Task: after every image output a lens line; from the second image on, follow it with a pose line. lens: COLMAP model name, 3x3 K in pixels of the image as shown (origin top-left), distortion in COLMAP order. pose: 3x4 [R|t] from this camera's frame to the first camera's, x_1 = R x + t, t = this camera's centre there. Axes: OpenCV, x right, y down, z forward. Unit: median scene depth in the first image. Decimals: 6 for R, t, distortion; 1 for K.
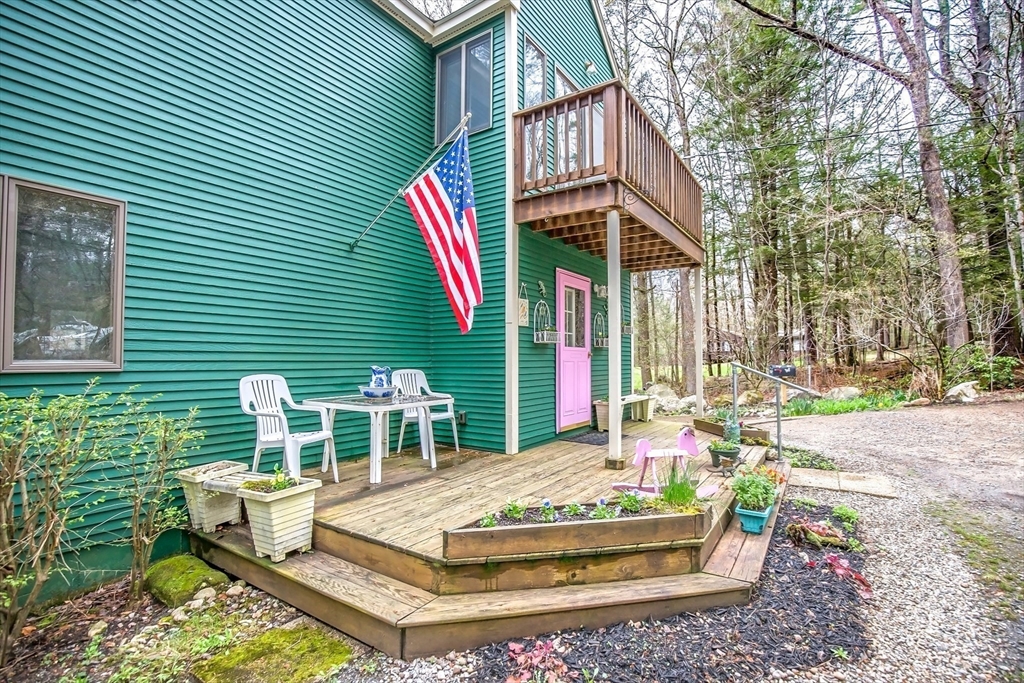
lens RADIAL K [[472.7, 0, 512.0], [0, 472.7, 341.5], [0, 0, 1]] dist [-0.002067, -0.000256]
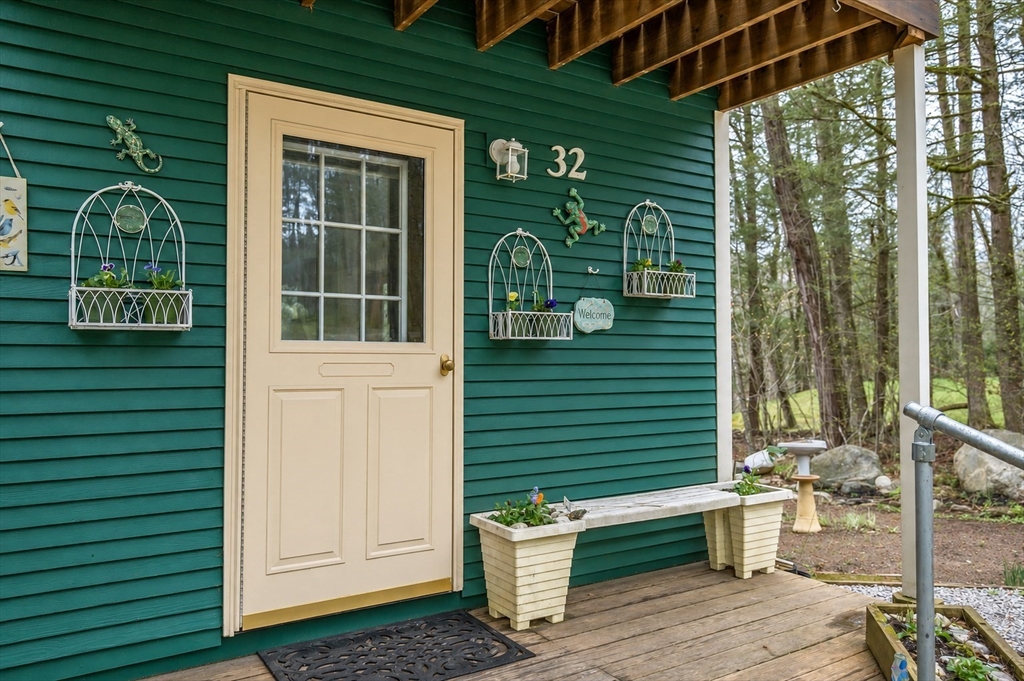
lens RADIAL K [[735.8, 0, 512.0], [0, 735.8, 340.5], [0, 0, 1]] dist [-0.000581, -0.000309]
pose [[0.919890, -0.009903, -0.392052, 0.398775], [0.015588, 0.999814, 0.011321, 0.007763], [0.391867, -0.016526, 0.919873, 0.588839]]
